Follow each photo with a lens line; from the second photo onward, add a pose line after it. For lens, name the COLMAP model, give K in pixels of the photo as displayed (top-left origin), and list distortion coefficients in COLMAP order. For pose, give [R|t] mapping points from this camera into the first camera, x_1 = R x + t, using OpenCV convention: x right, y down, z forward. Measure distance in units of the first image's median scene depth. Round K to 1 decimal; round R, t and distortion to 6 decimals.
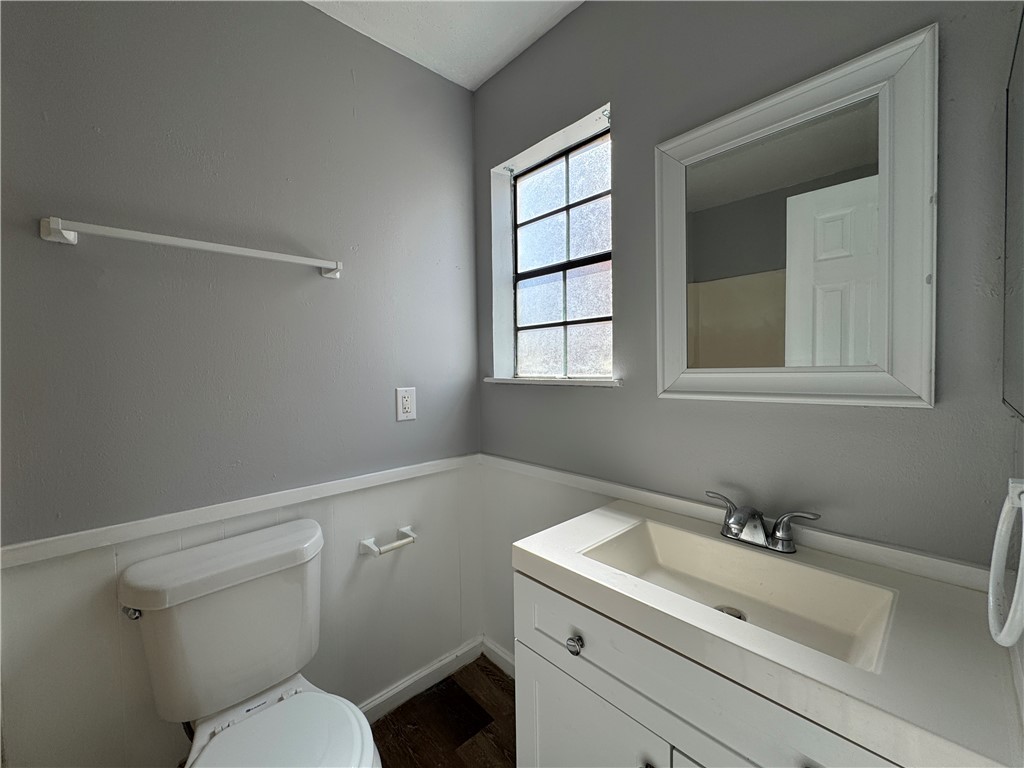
lens RADIAL K [[408.4, 0, 511.6], [0, 408.4, 383.8], [0, 0, 1]] dist [-0.003434, 0.000270]
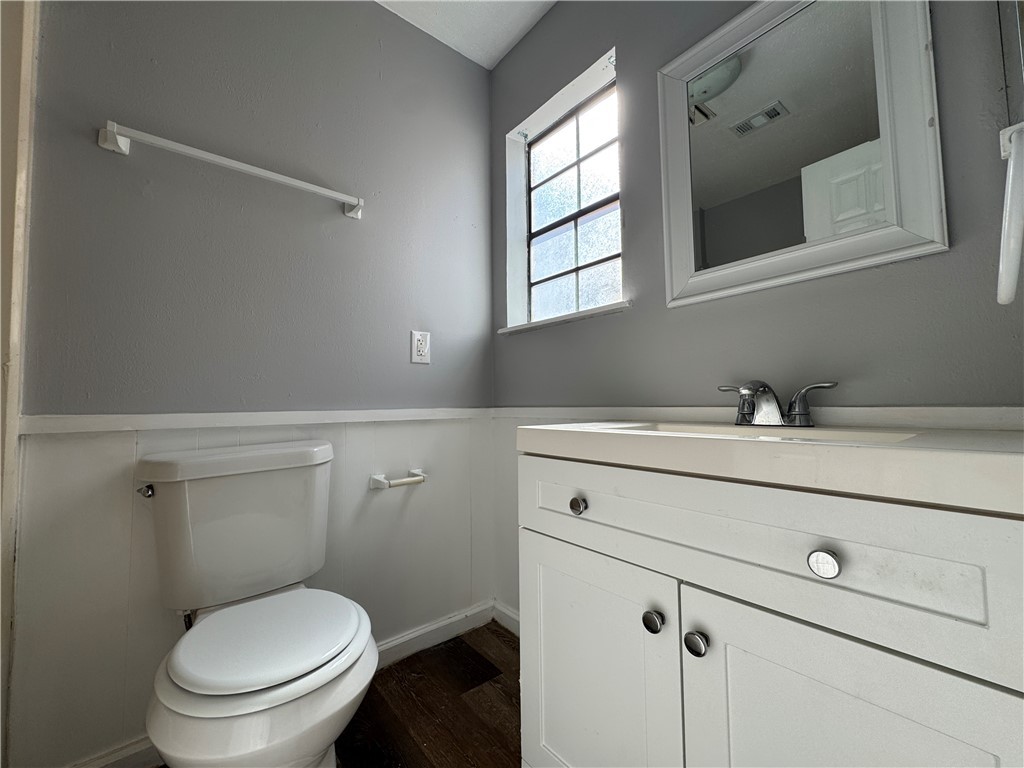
lens RADIAL K [[408.4, 0, 511.6], [0, 408.4, 383.8], [0, 0, 1]] dist [-0.003434, 0.000270]
pose [[0.998408, 0.002424, -0.056358, 0.027630], [-0.007478, 0.995945, -0.089651, 0.235253], [0.055912, 0.089930, 0.994377, 0.004284]]
